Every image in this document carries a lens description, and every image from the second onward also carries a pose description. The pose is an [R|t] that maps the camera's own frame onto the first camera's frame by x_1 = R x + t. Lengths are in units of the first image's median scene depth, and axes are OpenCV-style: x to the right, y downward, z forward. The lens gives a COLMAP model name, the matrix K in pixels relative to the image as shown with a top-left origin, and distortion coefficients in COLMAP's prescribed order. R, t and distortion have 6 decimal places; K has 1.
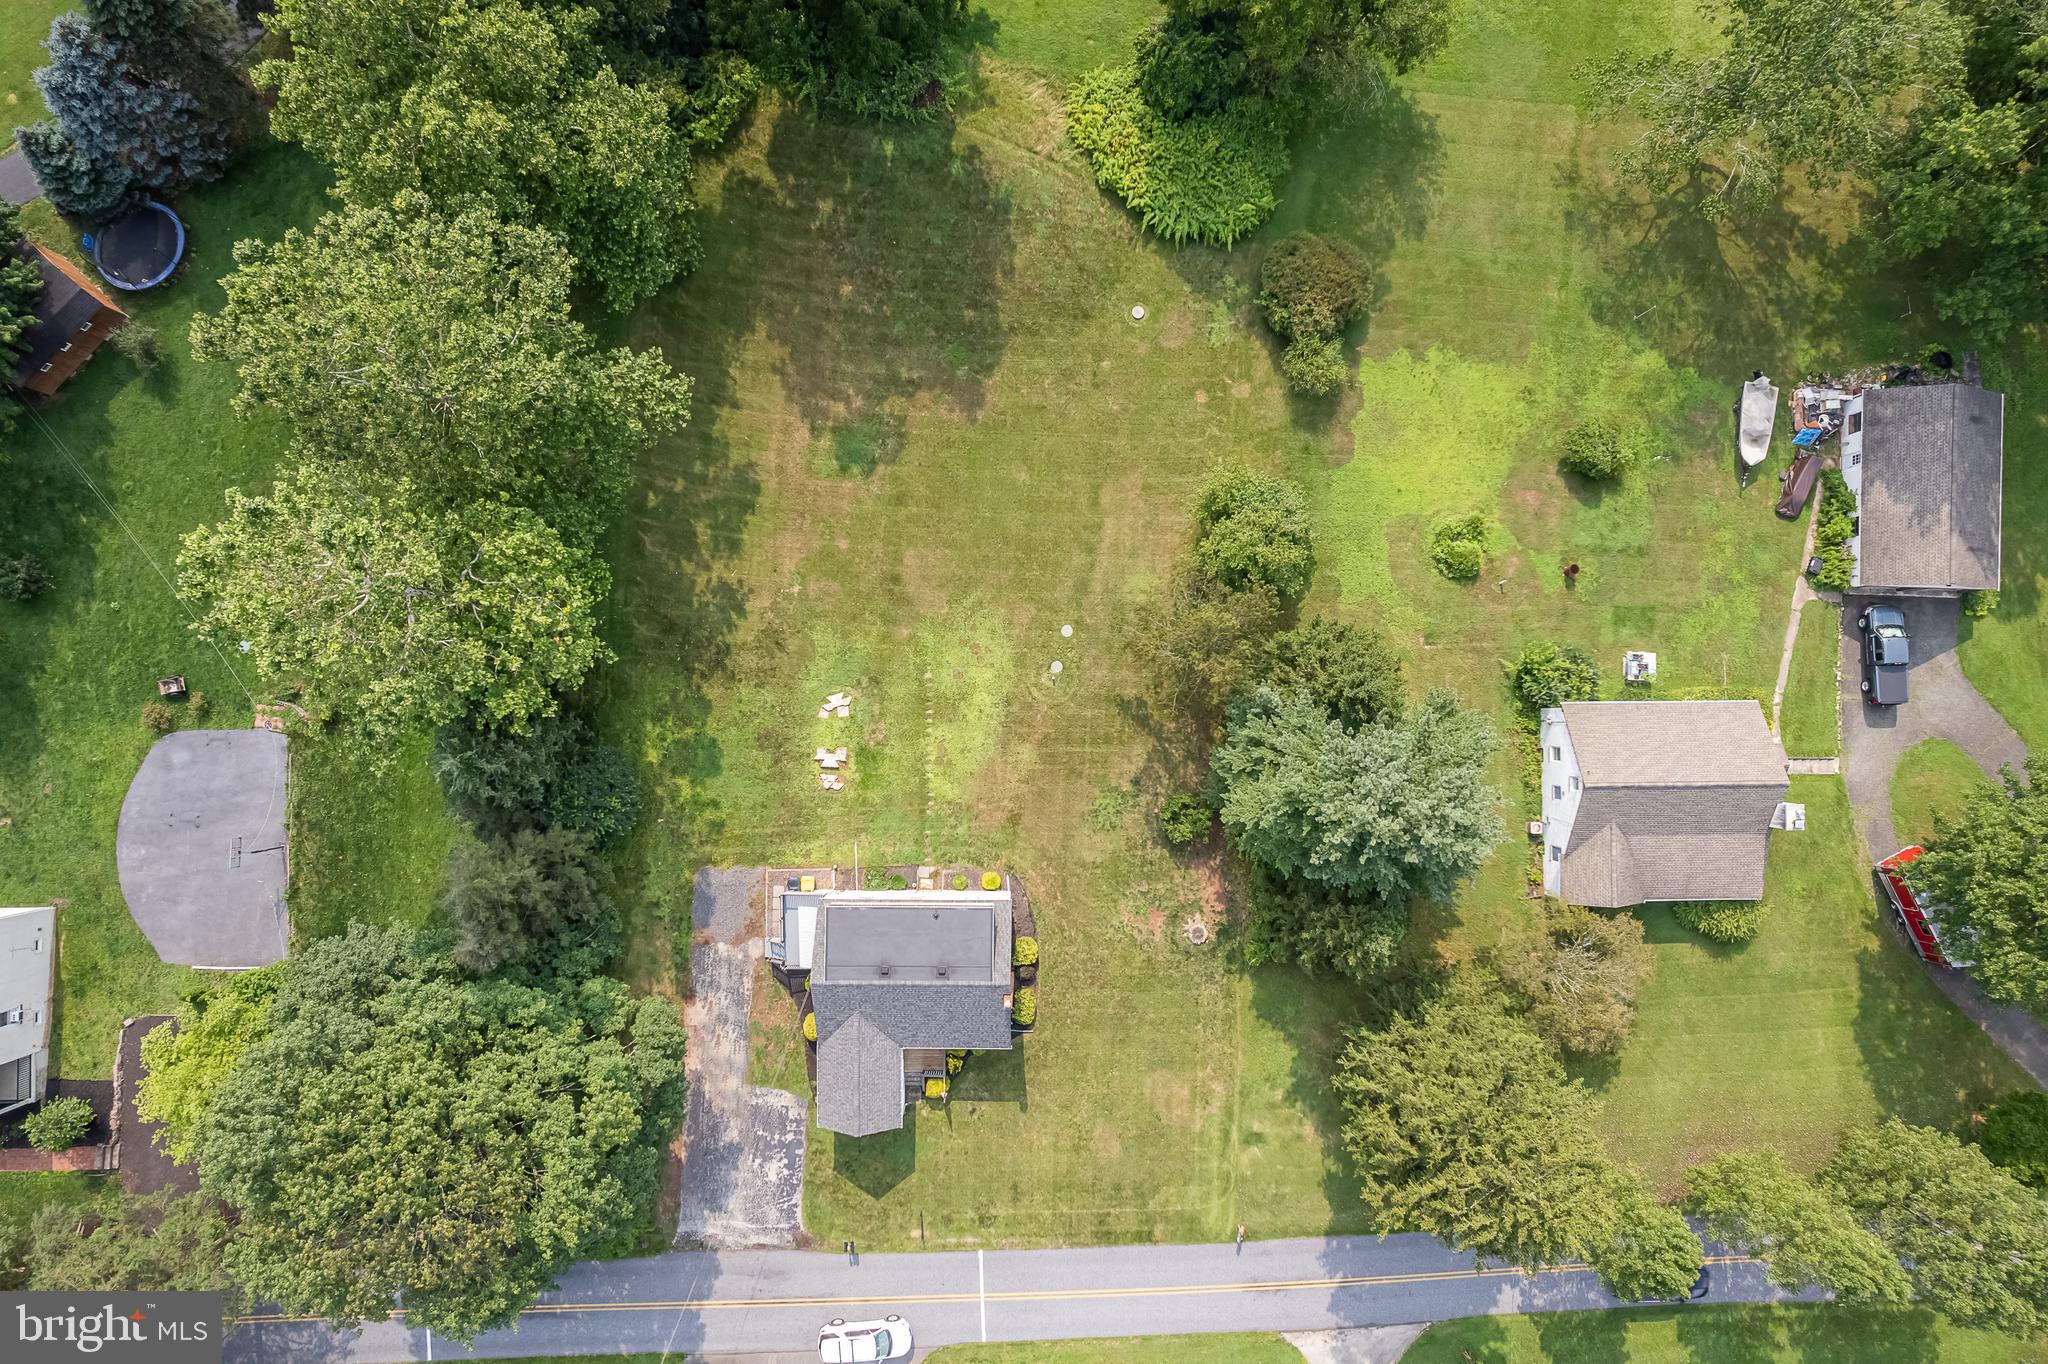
lens RADIAL K [[1298.5, 0, 1024.0], [0, 1298.5, 682.0], [0, 0, 1]] dist [-0.043589, 0.000135]
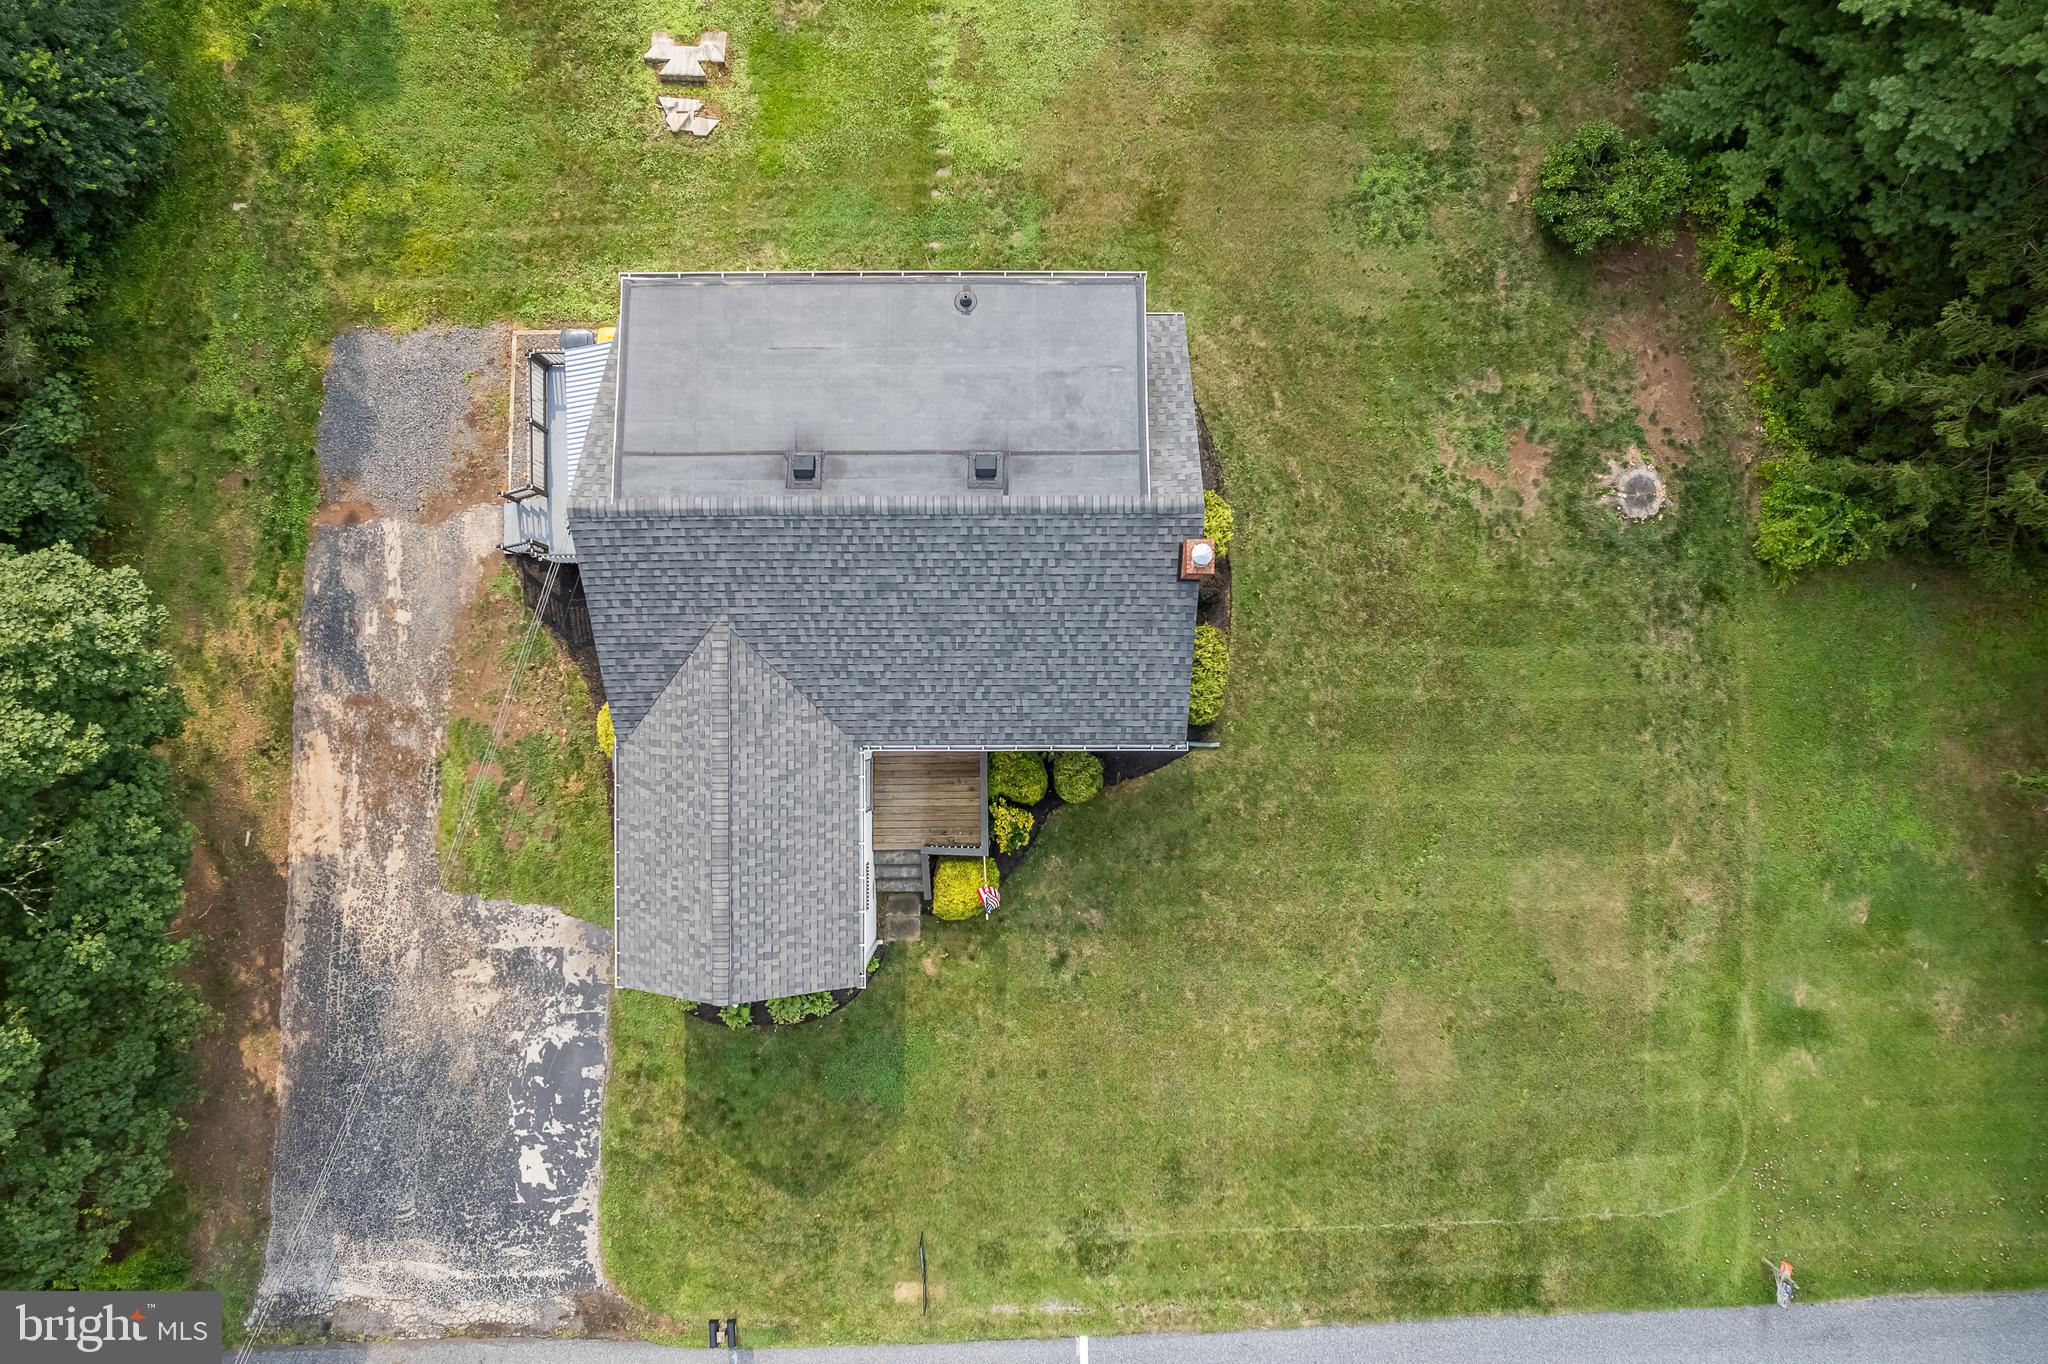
lens RADIAL K [[1272.5, 0, 1024.0], [0, 1272.5, 682.0], [0, 0, 1]] dist [-0.068980, 0.057520]
pose [[0.999960, -0.005201, 0.007290, -0.052046], [0.005227, 0.999980, -0.003583, 0.253068], [-0.007271, 0.003621, 0.999967, 0.635031]]
